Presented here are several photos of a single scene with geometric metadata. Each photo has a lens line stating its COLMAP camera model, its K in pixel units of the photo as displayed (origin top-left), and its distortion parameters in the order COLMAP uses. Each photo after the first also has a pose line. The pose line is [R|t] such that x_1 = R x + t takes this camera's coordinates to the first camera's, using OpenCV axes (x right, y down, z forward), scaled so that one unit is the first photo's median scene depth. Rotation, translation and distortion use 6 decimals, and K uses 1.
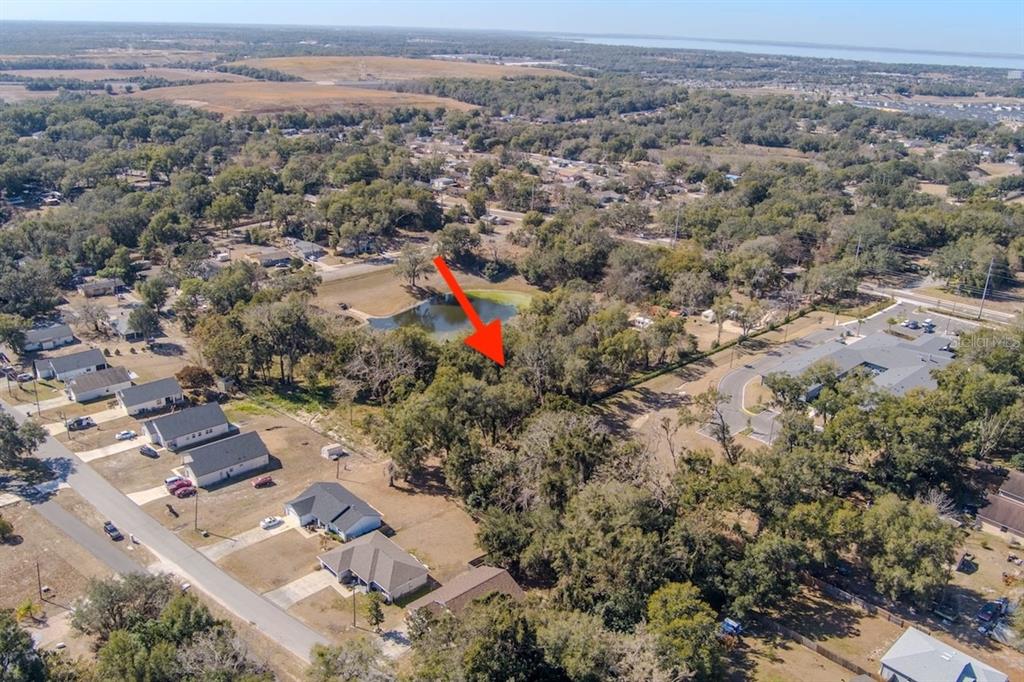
lens RADIAL K [[822.4, 0, 512.0], [0, 822.4, 341.0], [0, 0, 1]] dist [-0.083495, 0.045127]
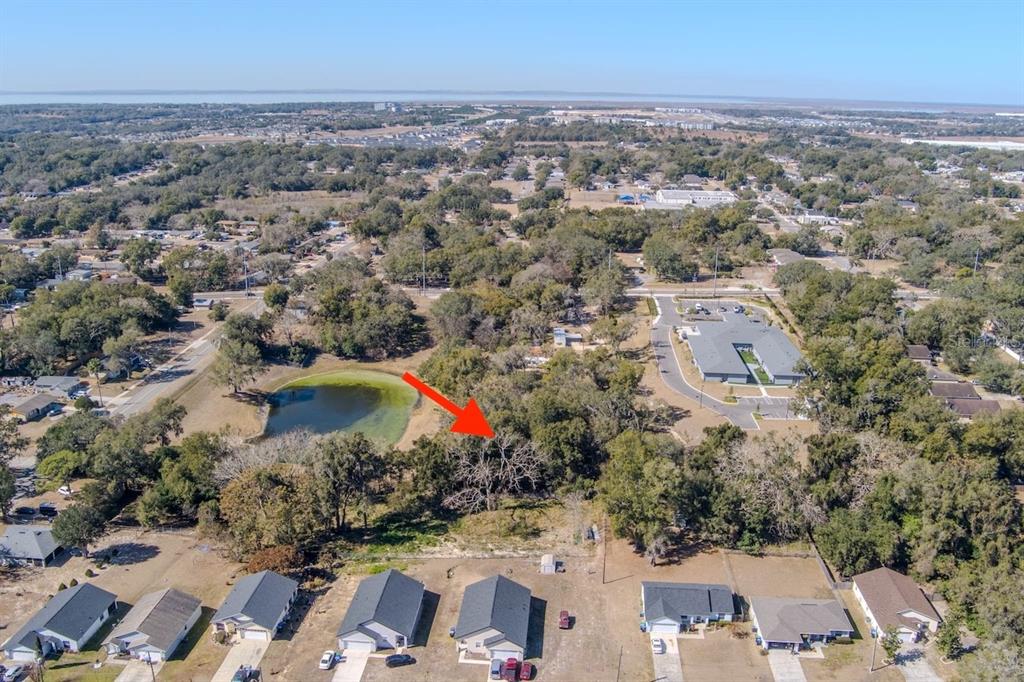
lens RADIAL K [[822.4, 0, 512.0], [0, 822.4, 341.0], [0, 0, 1]] dist [-0.083495, 0.045127]
pose [[0.744391, -0.221751, 0.629848, -0.336279], [0.253665, 0.966446, 0.040462, -0.064086], [-0.617686, 0.129651, 0.775664, 0.140041]]
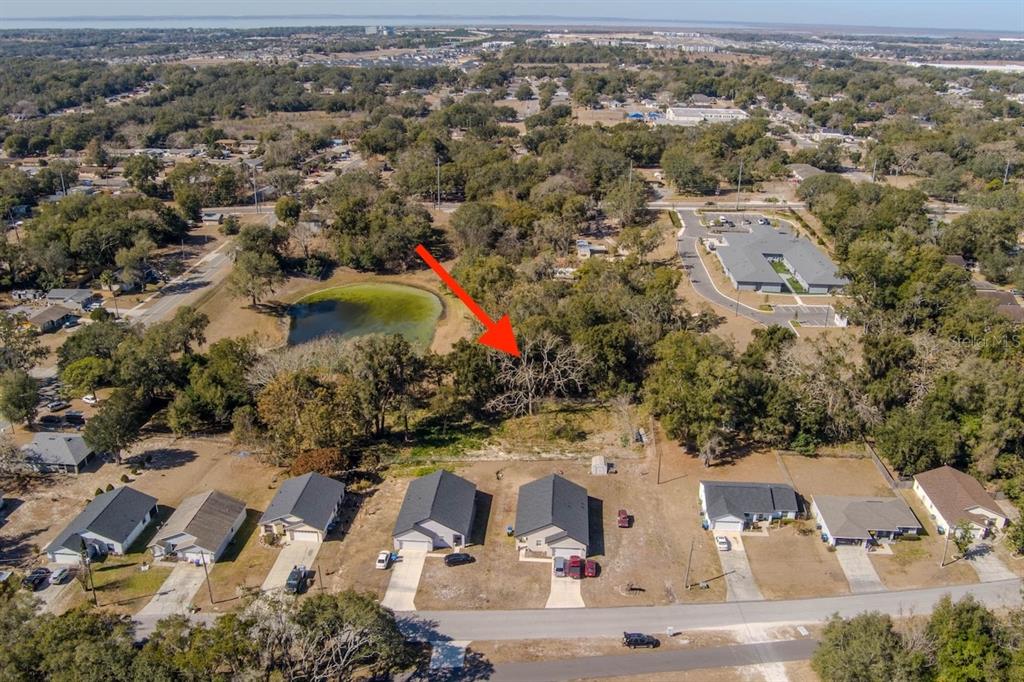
lens RADIAL K [[822.4, 0, 512.0], [0, 822.4, 341.0], [0, 0, 1]] dist [-0.083495, 0.045127]
pose [[0.738546, -0.276299, 0.614986, -0.349359], [0.255998, 0.958778, 0.123325, -0.053585], [-0.623710, 0.066354, 0.778834, 0.171189]]
